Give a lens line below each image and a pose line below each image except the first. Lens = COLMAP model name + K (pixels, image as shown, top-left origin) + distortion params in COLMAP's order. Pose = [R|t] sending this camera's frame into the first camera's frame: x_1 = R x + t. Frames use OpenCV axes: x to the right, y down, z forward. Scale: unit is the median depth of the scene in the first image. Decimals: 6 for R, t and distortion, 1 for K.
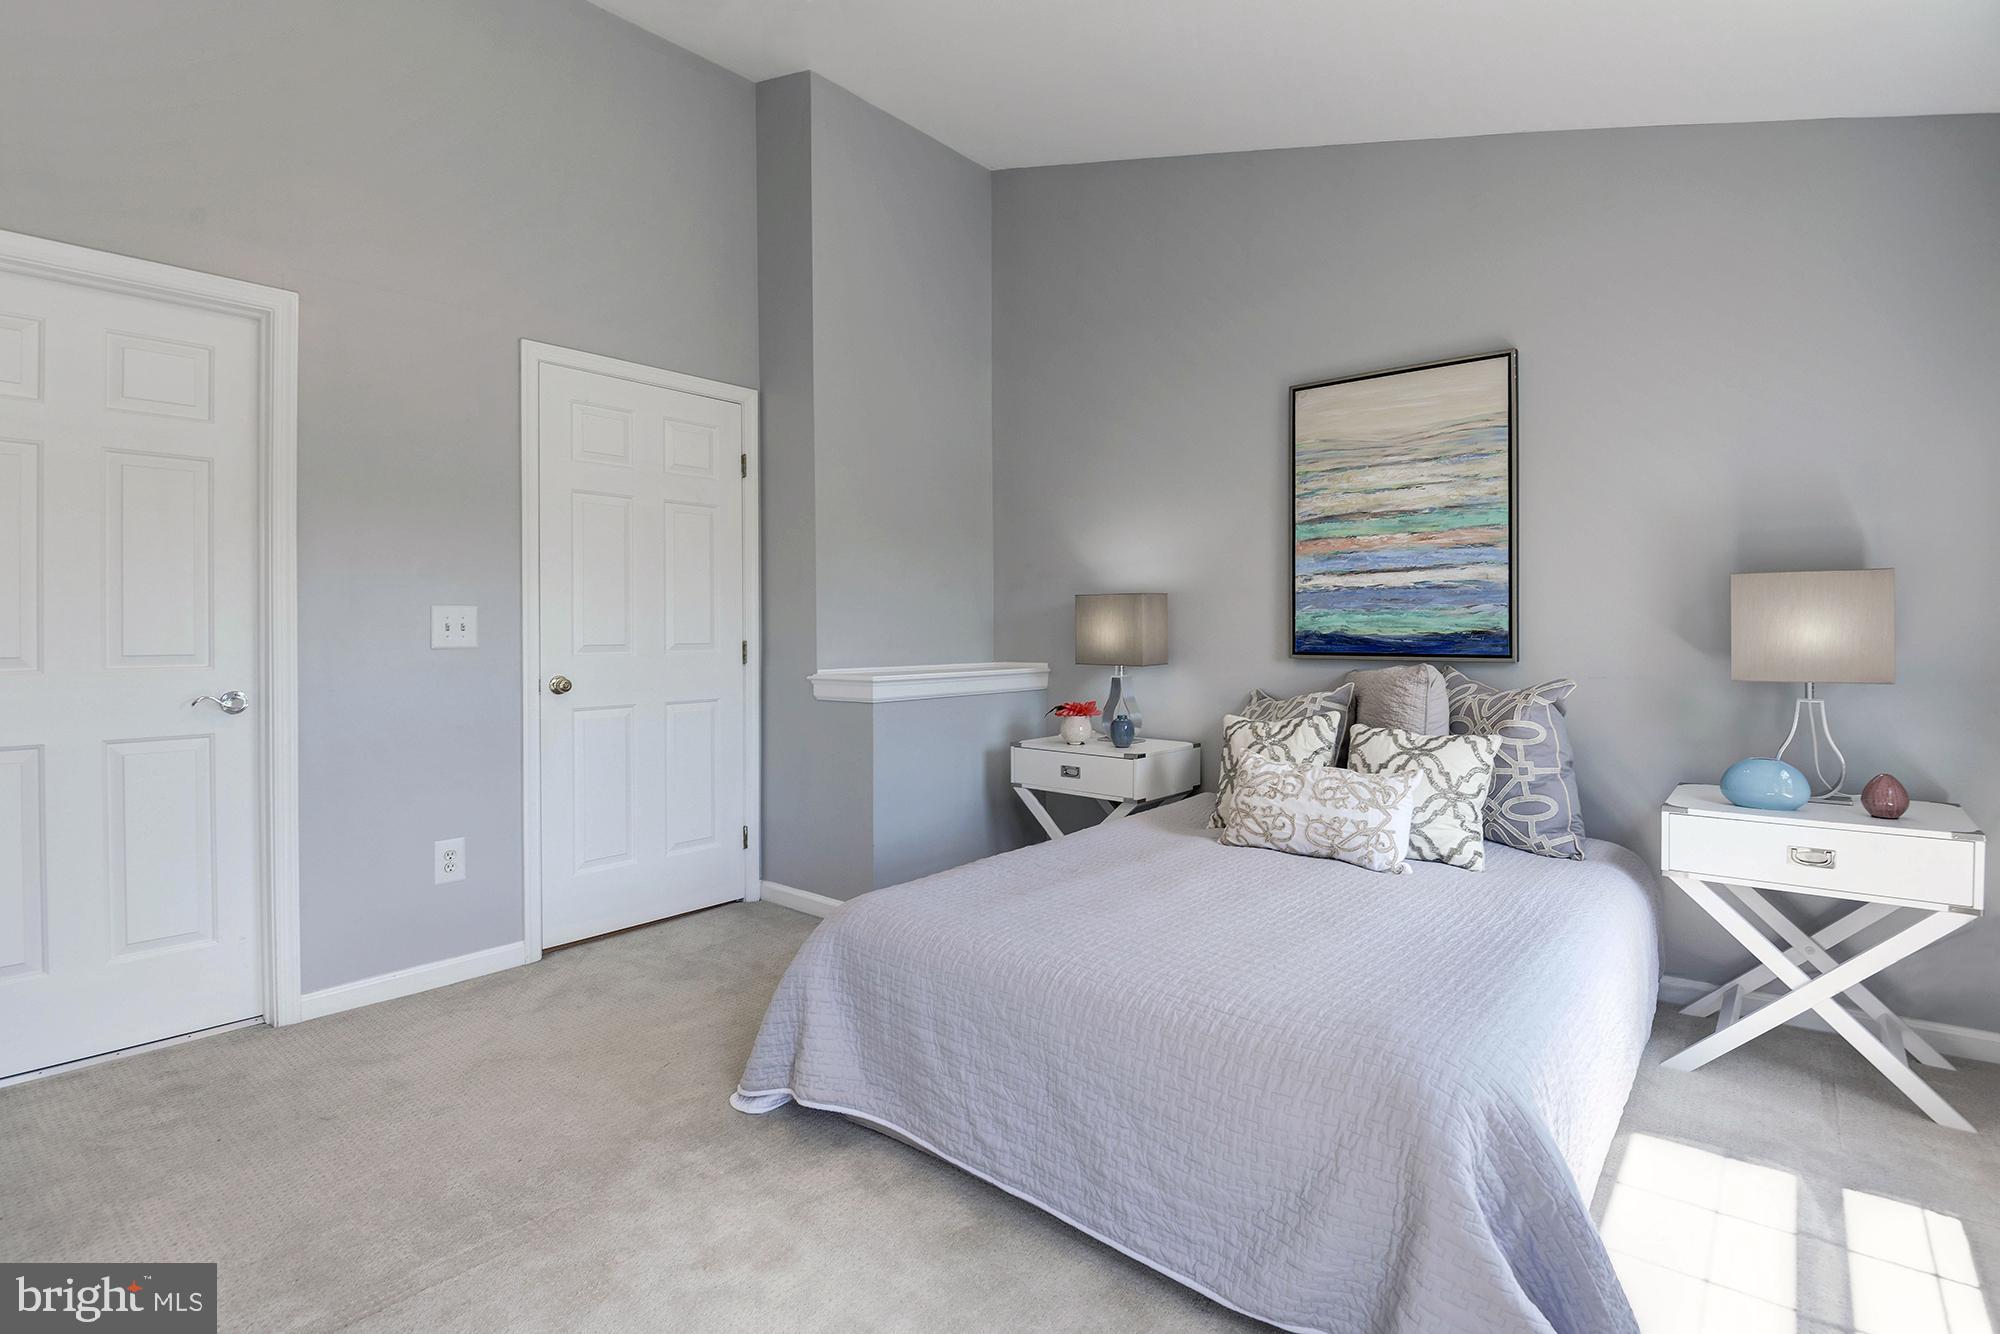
lens RADIAL K [[942.5, 0, 1032.4], [0, 942.5, 635.4], [0, 0, 1]] dist [-0.003654, -0.011099]
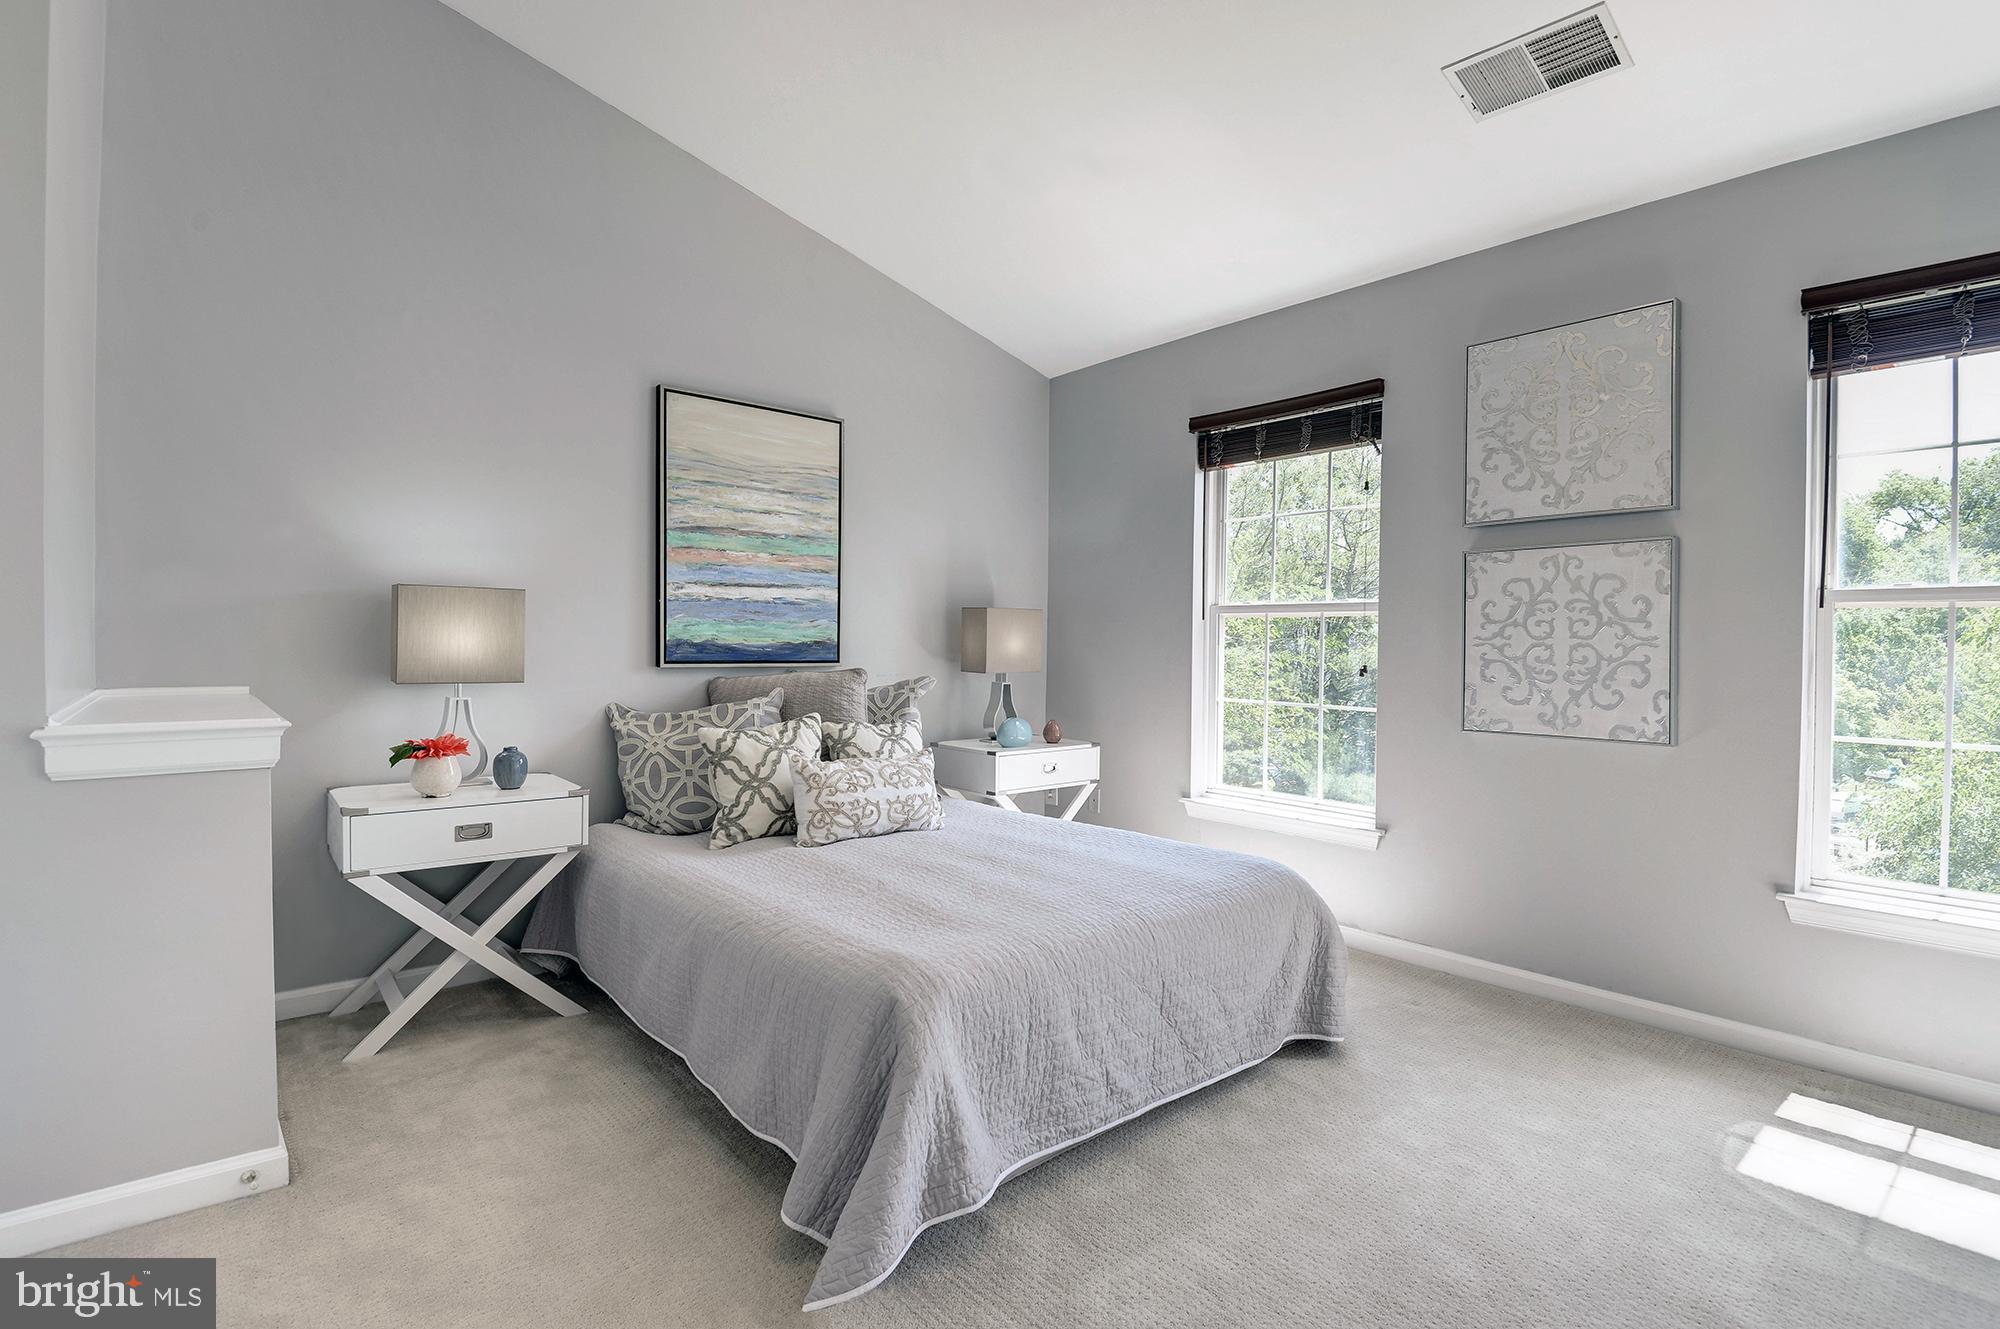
lens RADIAL K [[942.5, 0, 1002.1], [0, 942.5, 658.9], [0, 0, 1]] dist [-0.003654, -0.011099]
pose [[0.169545, -0.013748, 0.985426, -0.671461], [-0.006823, 0.999862, 0.015123, -0.001591], [-0.985499, -0.009288, 0.169428, 0.534226]]
